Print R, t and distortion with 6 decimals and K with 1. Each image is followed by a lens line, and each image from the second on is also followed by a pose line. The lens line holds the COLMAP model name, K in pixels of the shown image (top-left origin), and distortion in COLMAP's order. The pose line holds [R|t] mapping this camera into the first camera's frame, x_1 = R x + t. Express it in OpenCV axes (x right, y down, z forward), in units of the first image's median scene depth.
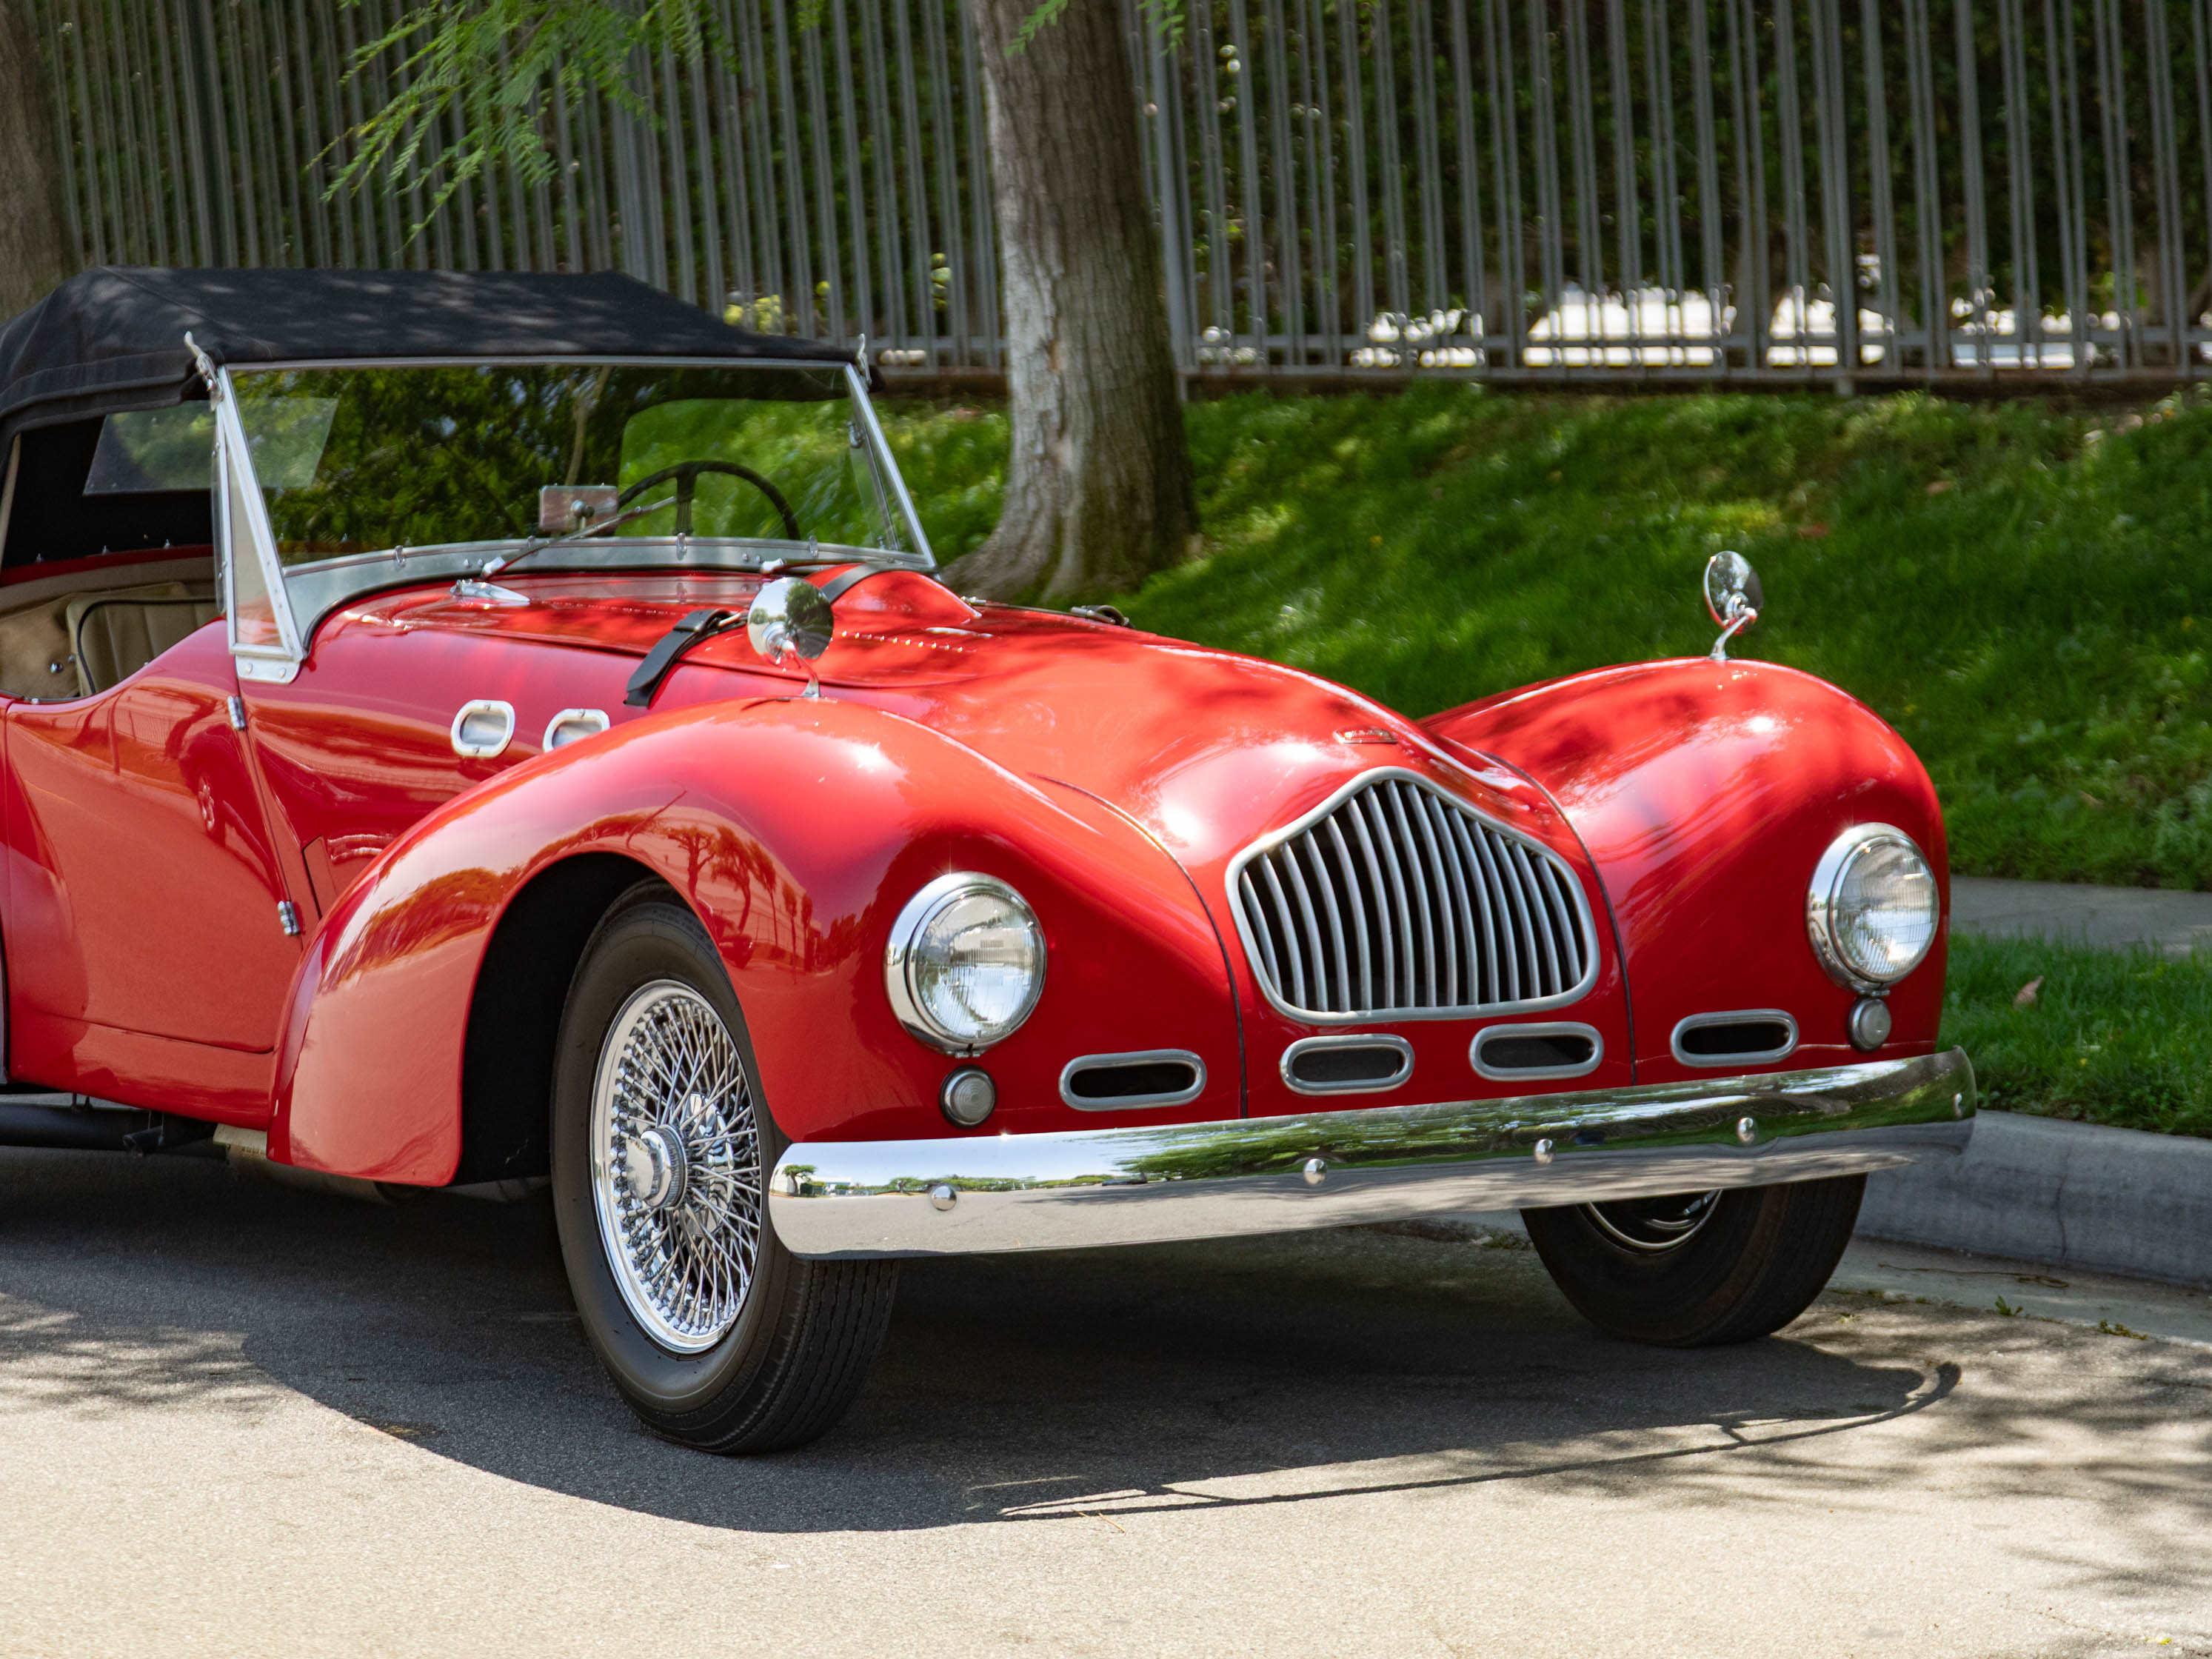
lens RADIAL K [[6966.2, 0, 1120.1], [0, 6966.2, 869.9], [0, 0, 1]] dist [-0.035592, 0.560482]
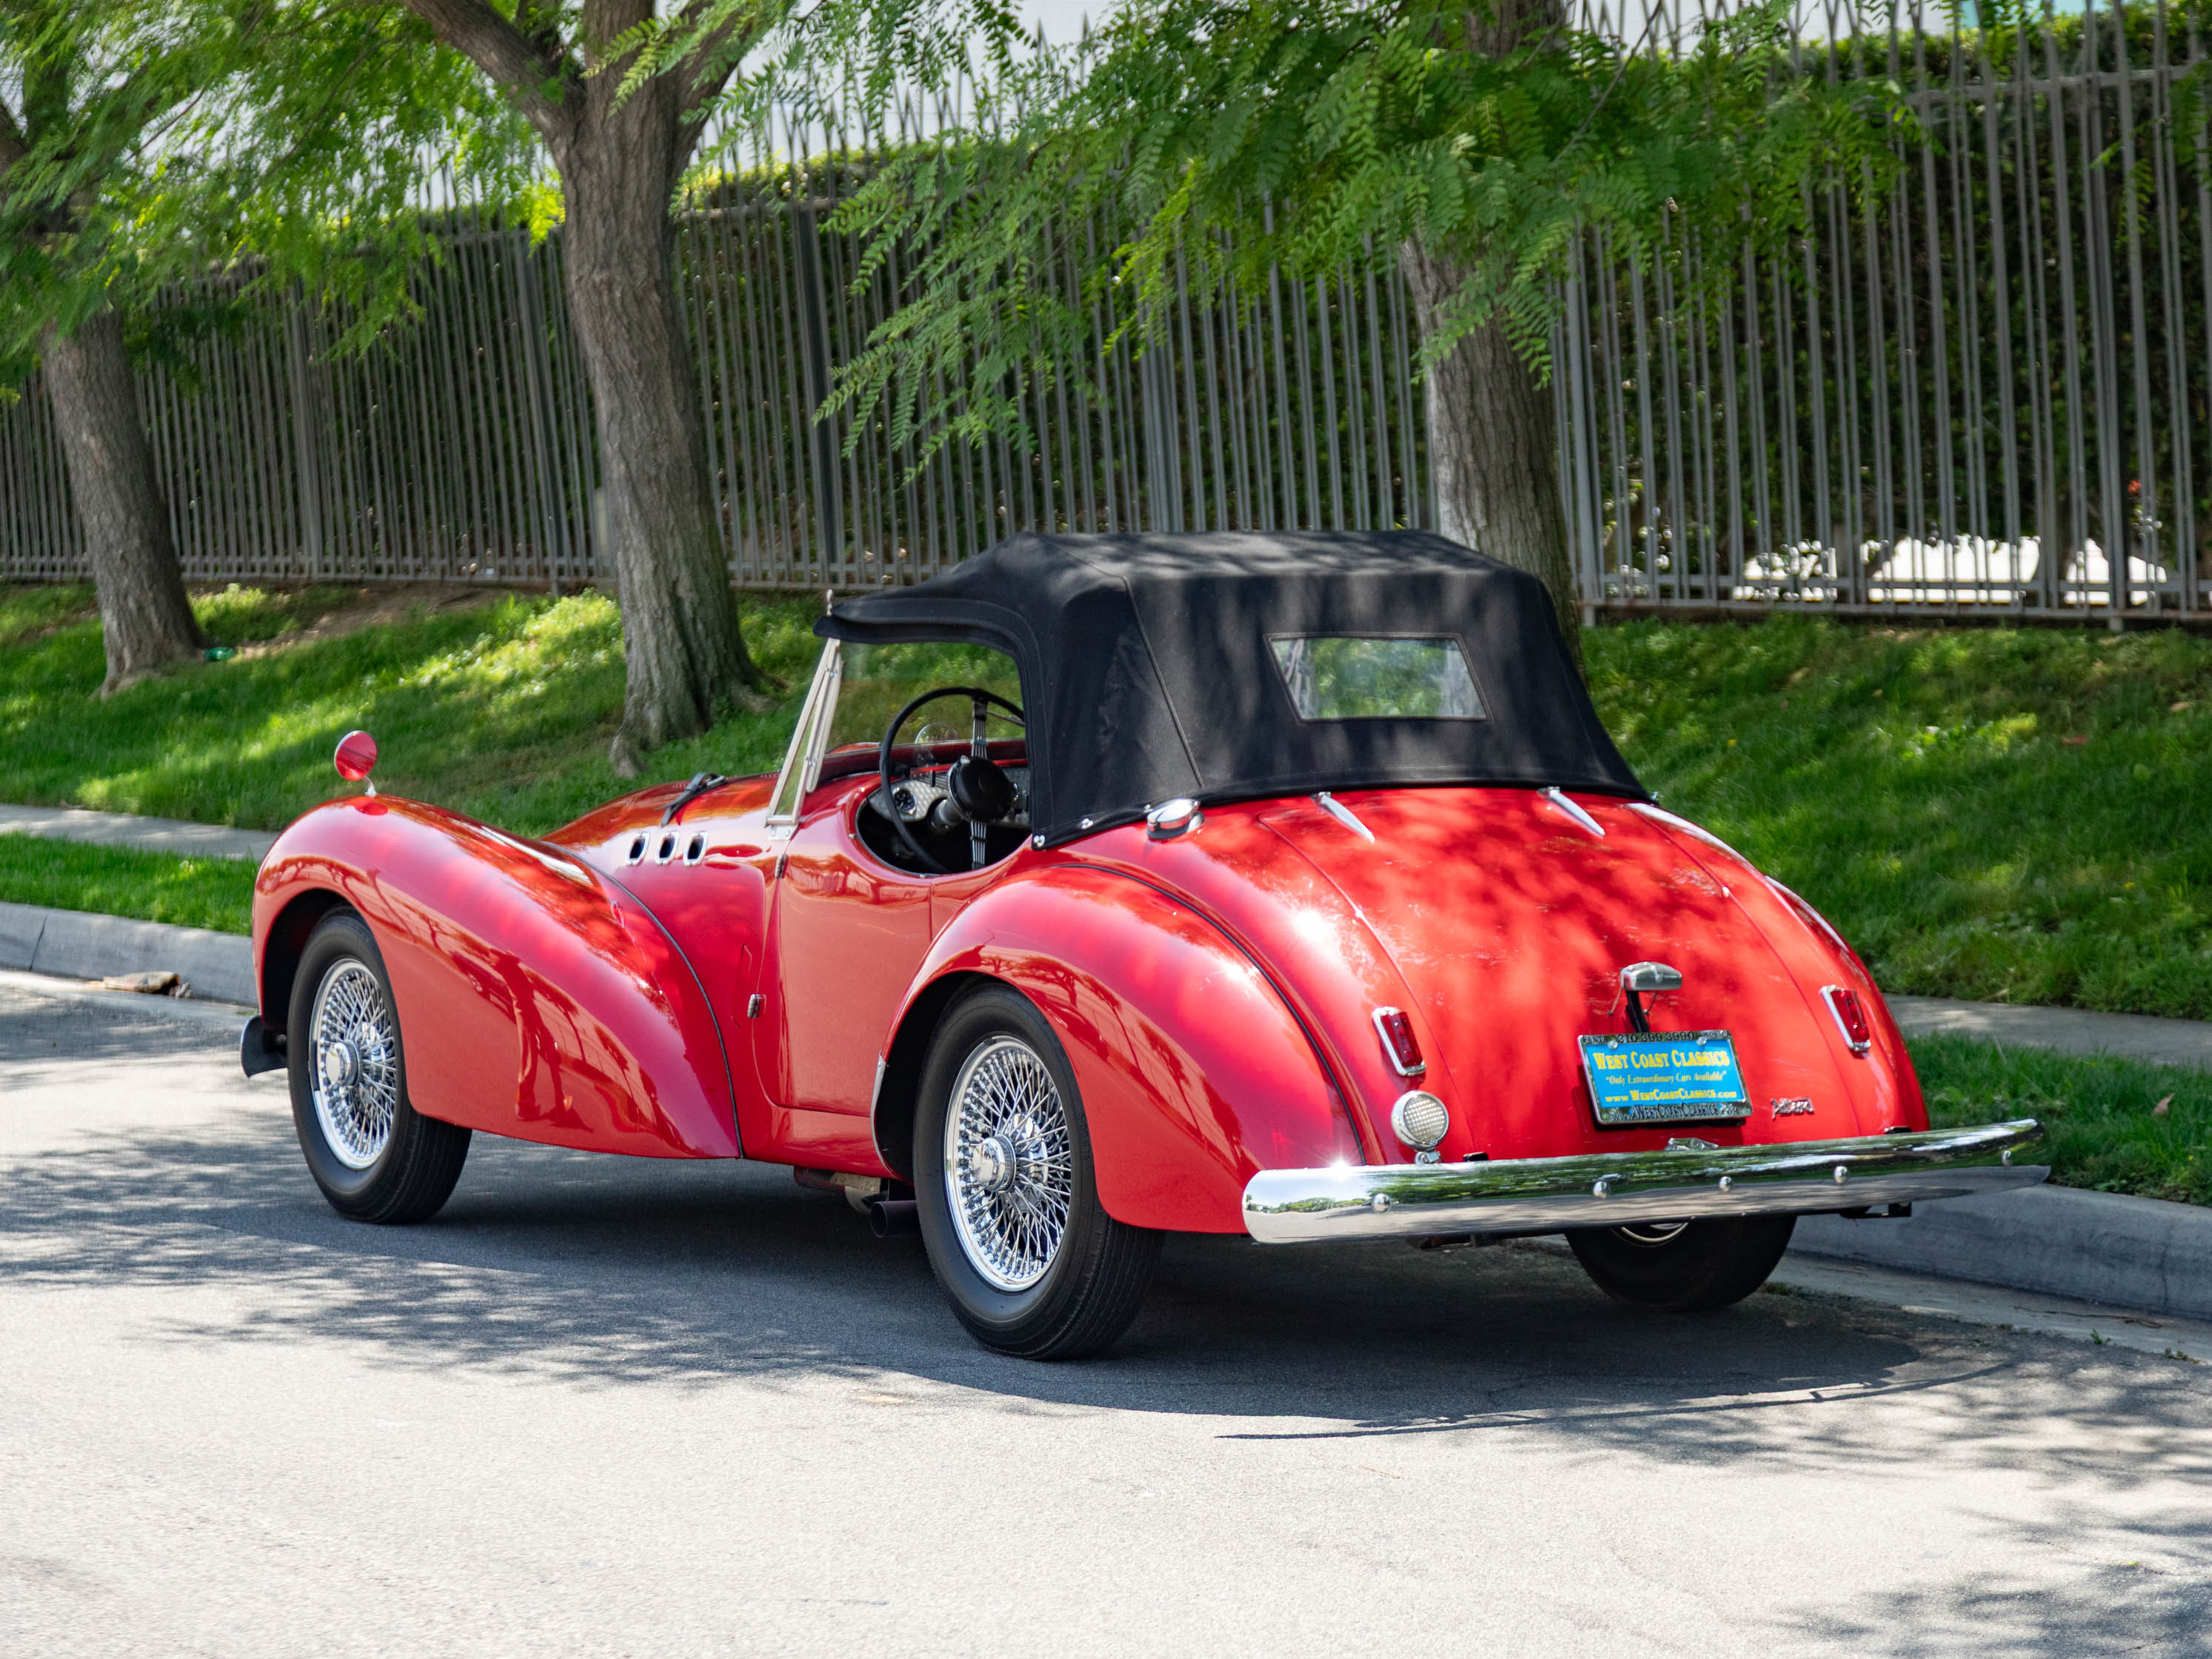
lens RADIAL K [[5732.9, 0, 1105.2], [0, 5732.9, 870.7], [0, 0, 1]] dist [-0.052229, 0.039636]
pose [[0.996695, 0.015134, -0.079809, 0.021250], [-0.016955, 0.999610, -0.022183, 0.000984], [0.079442, 0.023462, 0.996563, -0.093005]]
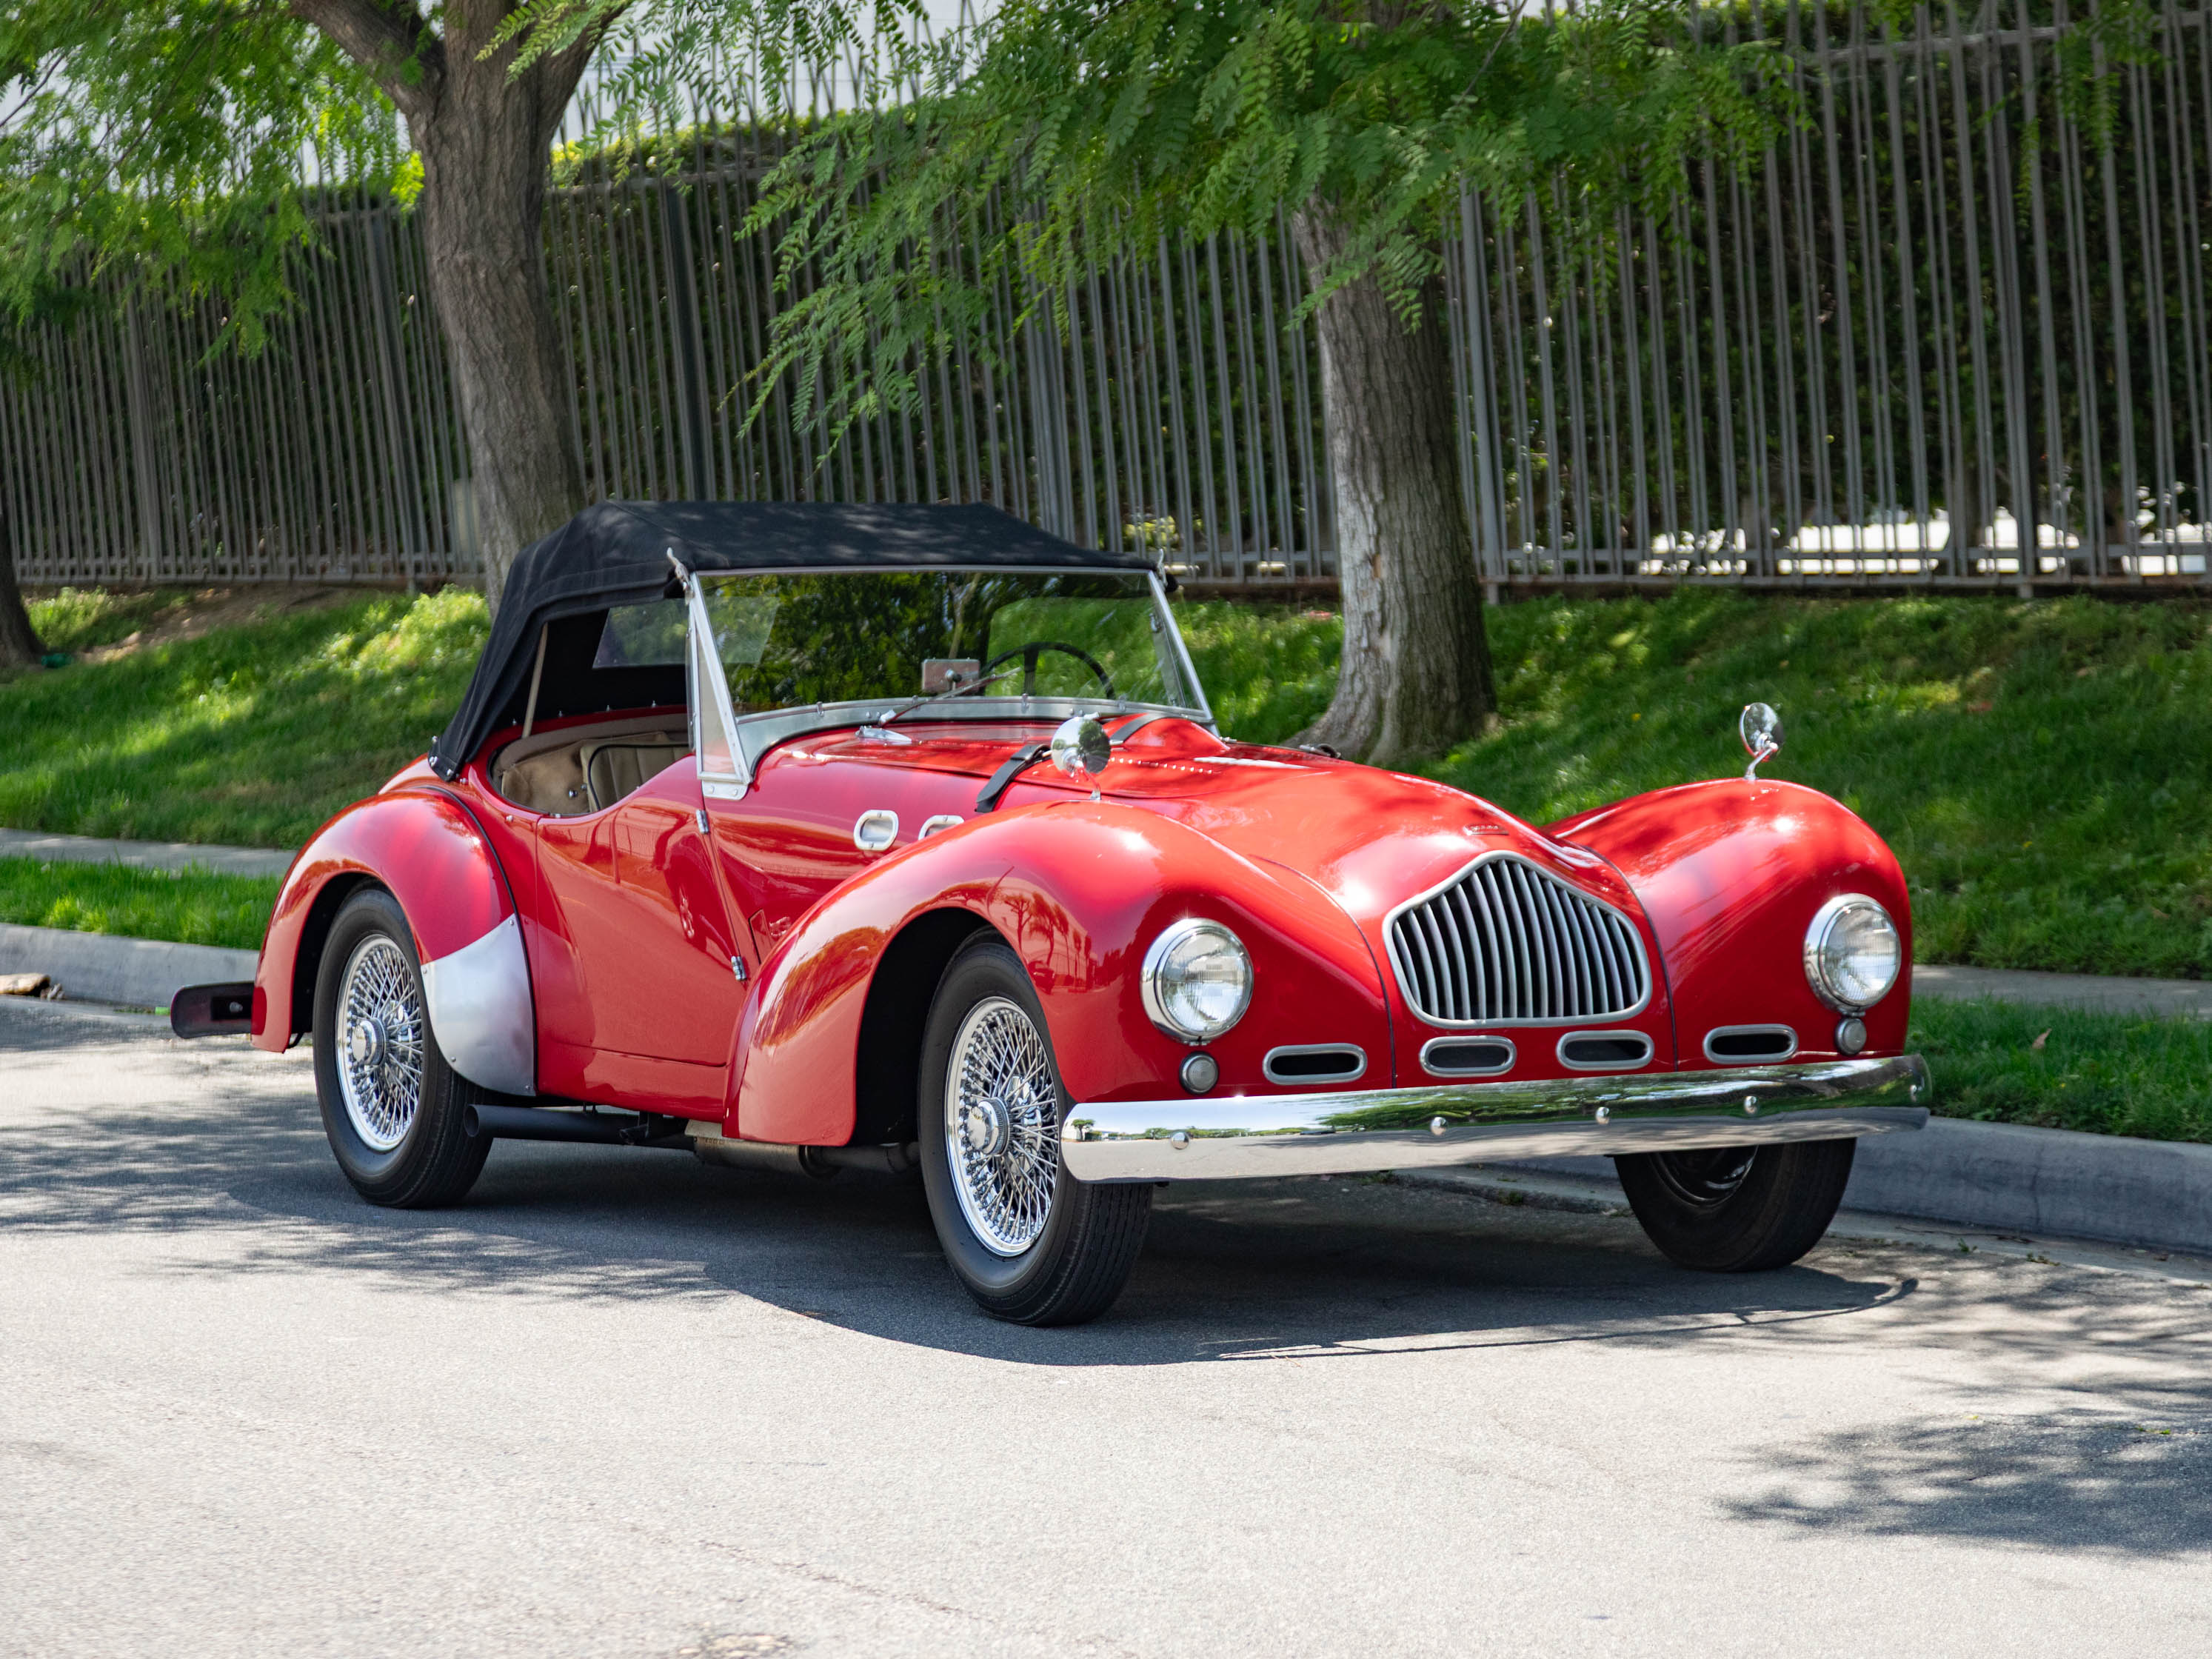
lens RADIAL K [[6038.1, 0, 1177.1], [0, 6038.1, 829.3], [0, 0, 1]] dist [-0.074555, 0.744315]
pose [[0.998768, 0.000596, -0.049613, 0.026091], [-0.002100, 0.999540, -0.030264, 0.014350], [0.049572, 0.030330, 0.998310, -0.187983]]
